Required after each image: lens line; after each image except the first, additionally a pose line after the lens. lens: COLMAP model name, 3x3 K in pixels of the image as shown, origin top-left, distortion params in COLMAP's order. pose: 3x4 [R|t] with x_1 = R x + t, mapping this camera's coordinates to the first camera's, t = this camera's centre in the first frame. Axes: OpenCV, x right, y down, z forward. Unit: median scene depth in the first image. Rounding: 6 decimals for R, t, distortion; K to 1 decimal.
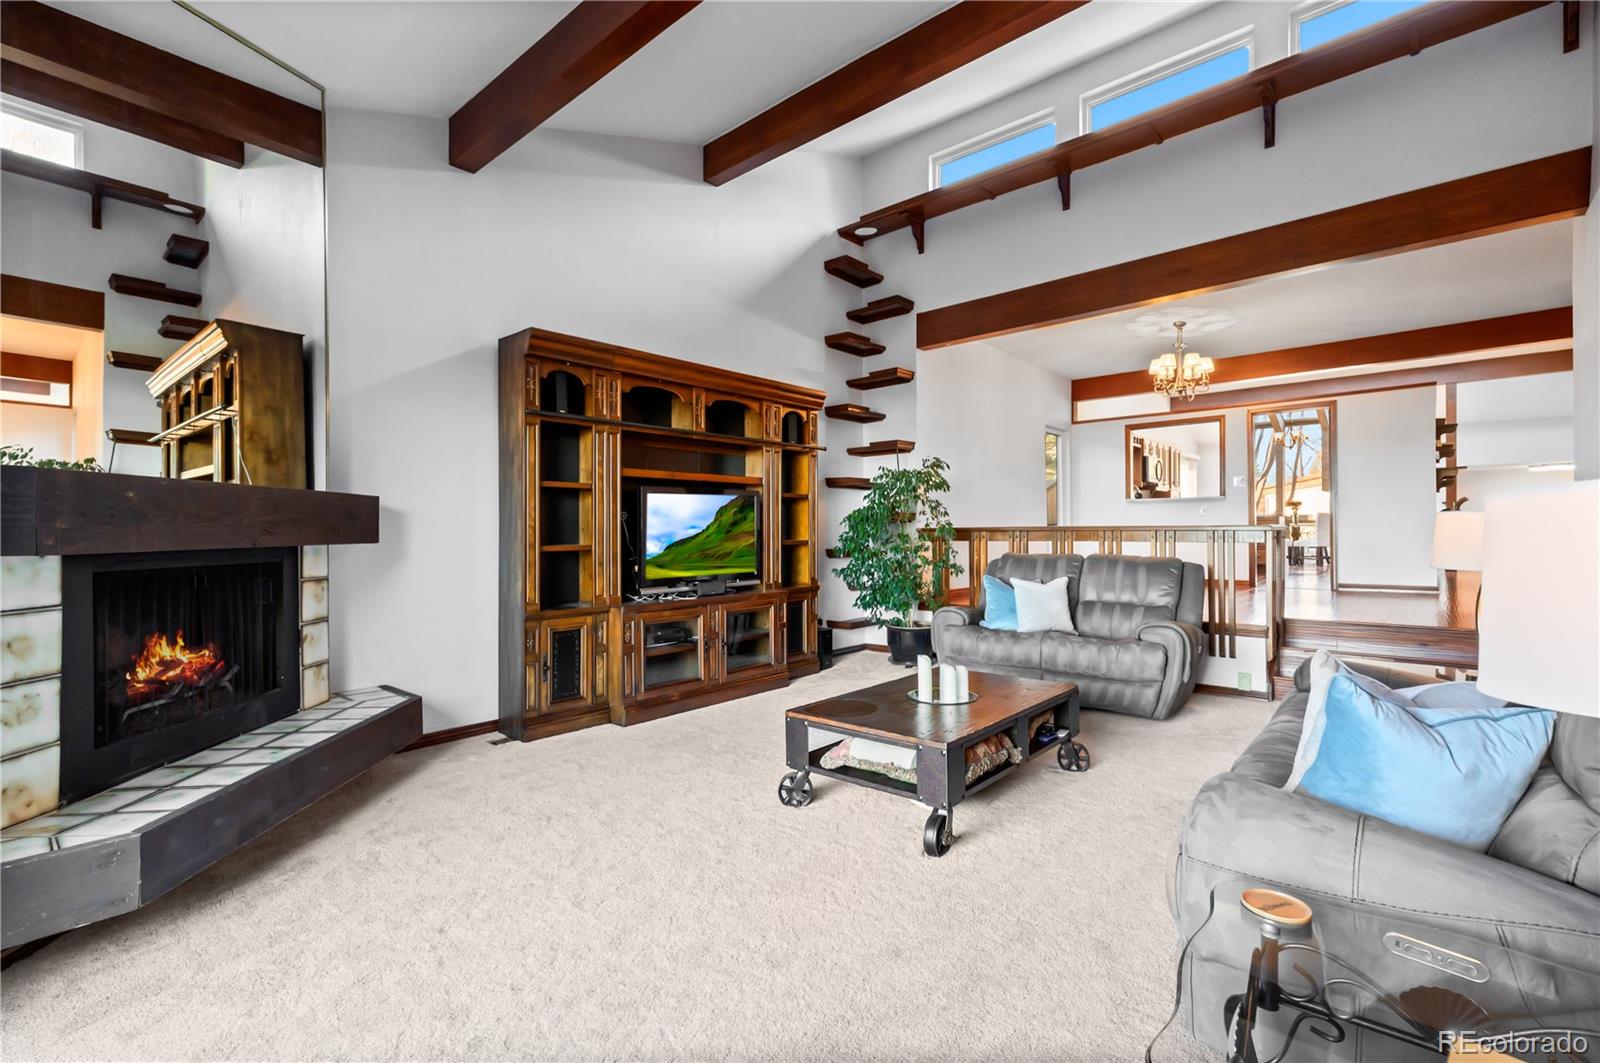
lens RADIAL K [[725.3, 0, 803.7], [0, 725.3, 539.7], [0, 0, 1]] dist [0.002089, 0.000139]
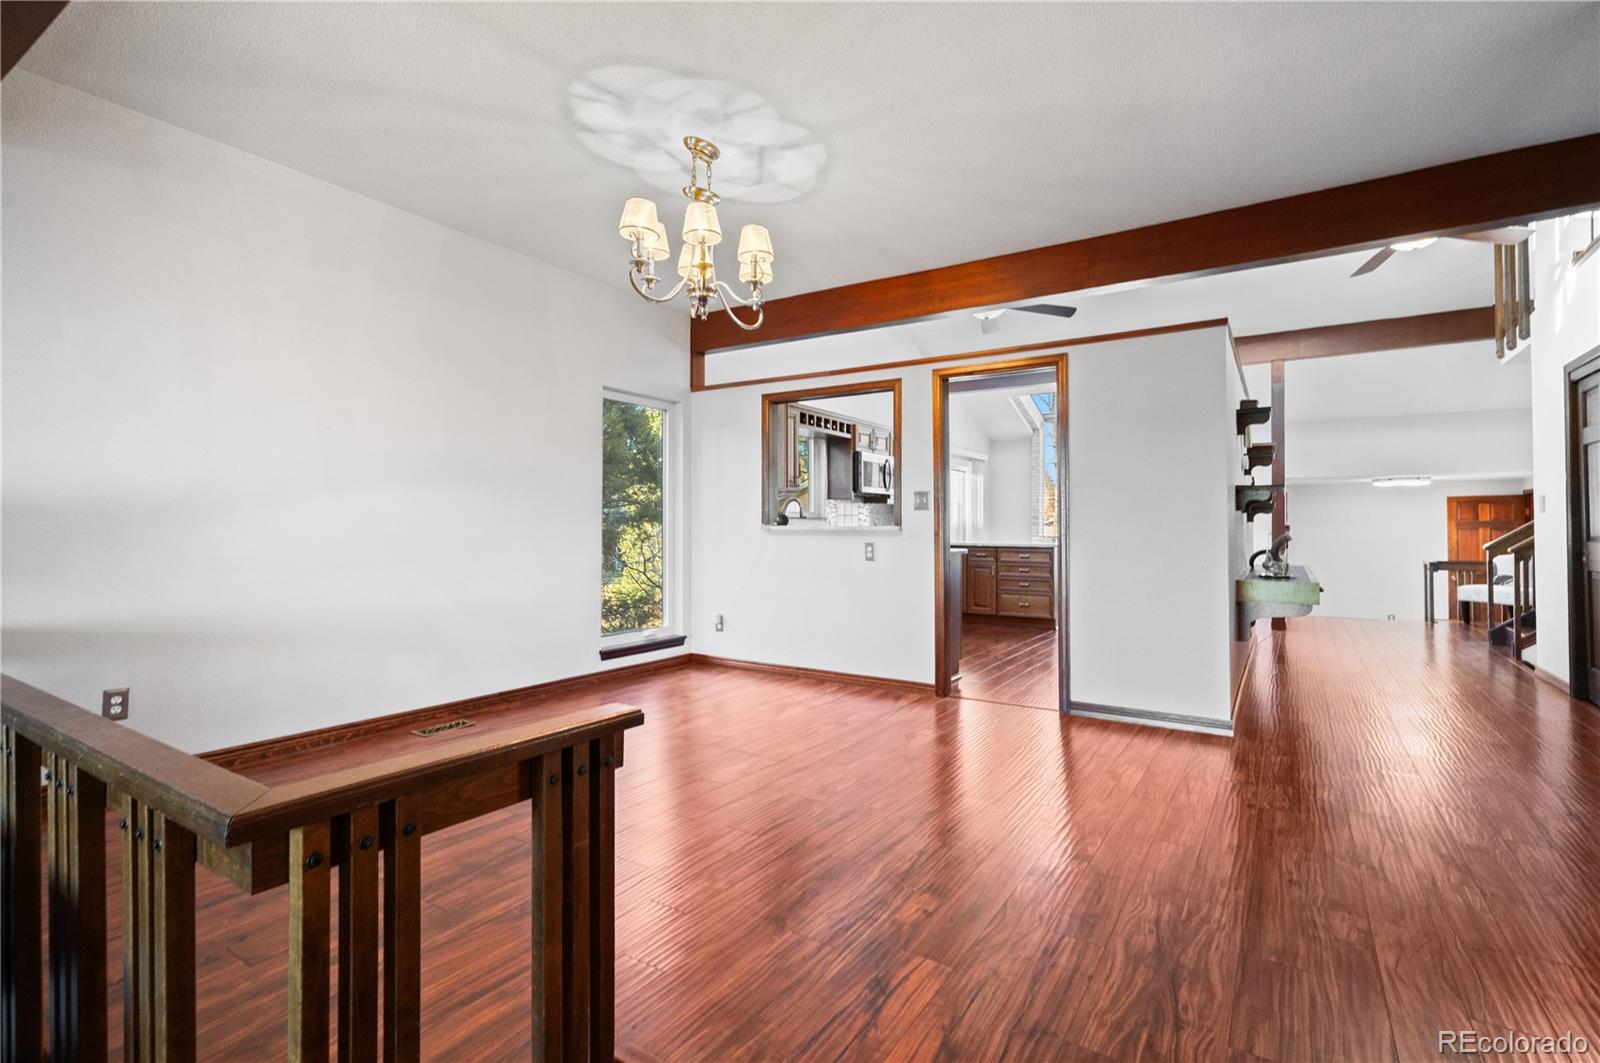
lens RADIAL K [[747.2, 0, 809.2], [0, 747.2, 535.4], [0, 0, 1]] dist [0.002271, 0.000382]
pose [[0.989266, 0.014210, 0.145434, 0.397467], [-0.014257, 0.999898, -0.000723, -0.046854], [-0.145430, -0.001358, 0.989368, 0.412194]]
